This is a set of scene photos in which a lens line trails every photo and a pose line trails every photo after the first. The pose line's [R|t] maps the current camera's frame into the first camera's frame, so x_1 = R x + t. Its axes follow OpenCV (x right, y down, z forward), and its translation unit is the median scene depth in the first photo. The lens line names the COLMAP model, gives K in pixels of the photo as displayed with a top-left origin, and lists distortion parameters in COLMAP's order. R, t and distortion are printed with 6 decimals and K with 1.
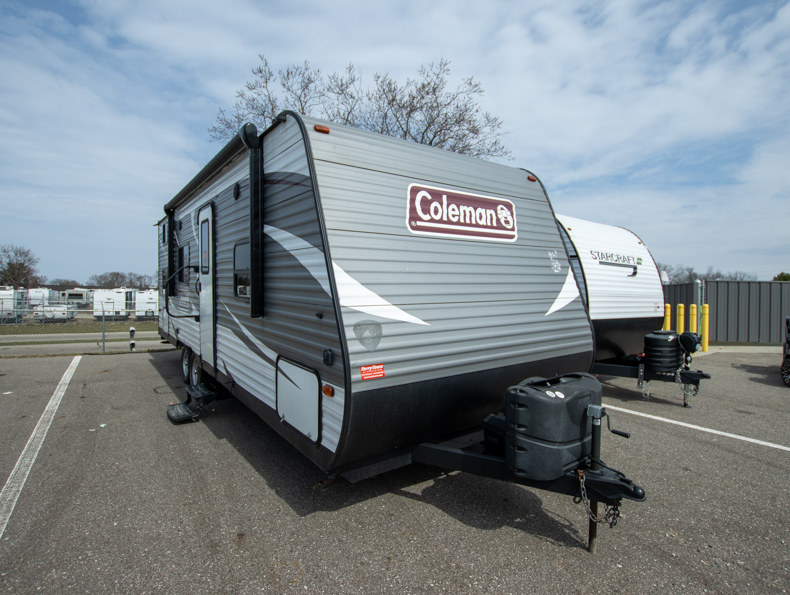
lens RADIAL K [[423.7, 0, 363.2], [0, 423.7, 299.2], [0, 0, 1]] dist [-0.041235, 0.000257]
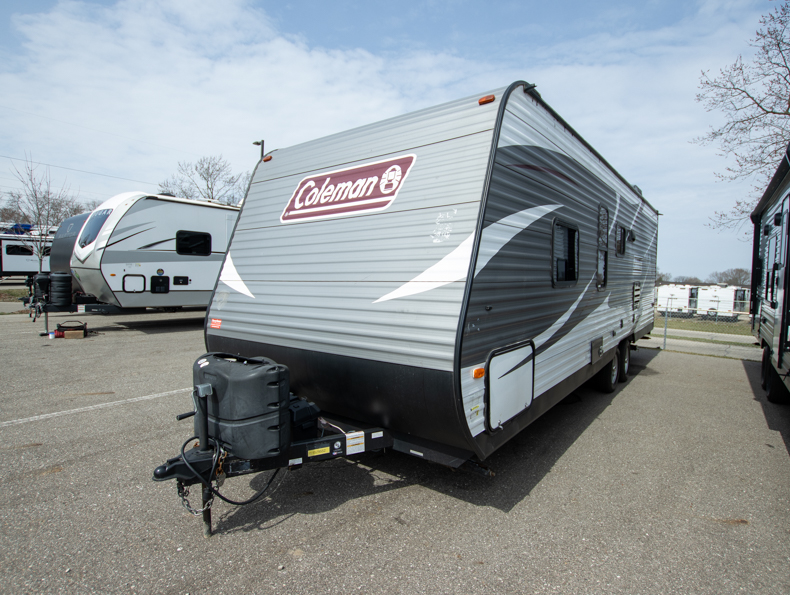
lens RADIAL K [[419.1, 0, 399.9], [0, 419.1, 298.1], [0, 0, 1]] dist [-0.039178, 0.001109]
pose [[0.334197, 0.045092, -0.941424, 1.135801], [-0.040711, 0.998613, 0.033379, 0.003002], [0.941623, 0.027171, 0.335570, 0.776792]]
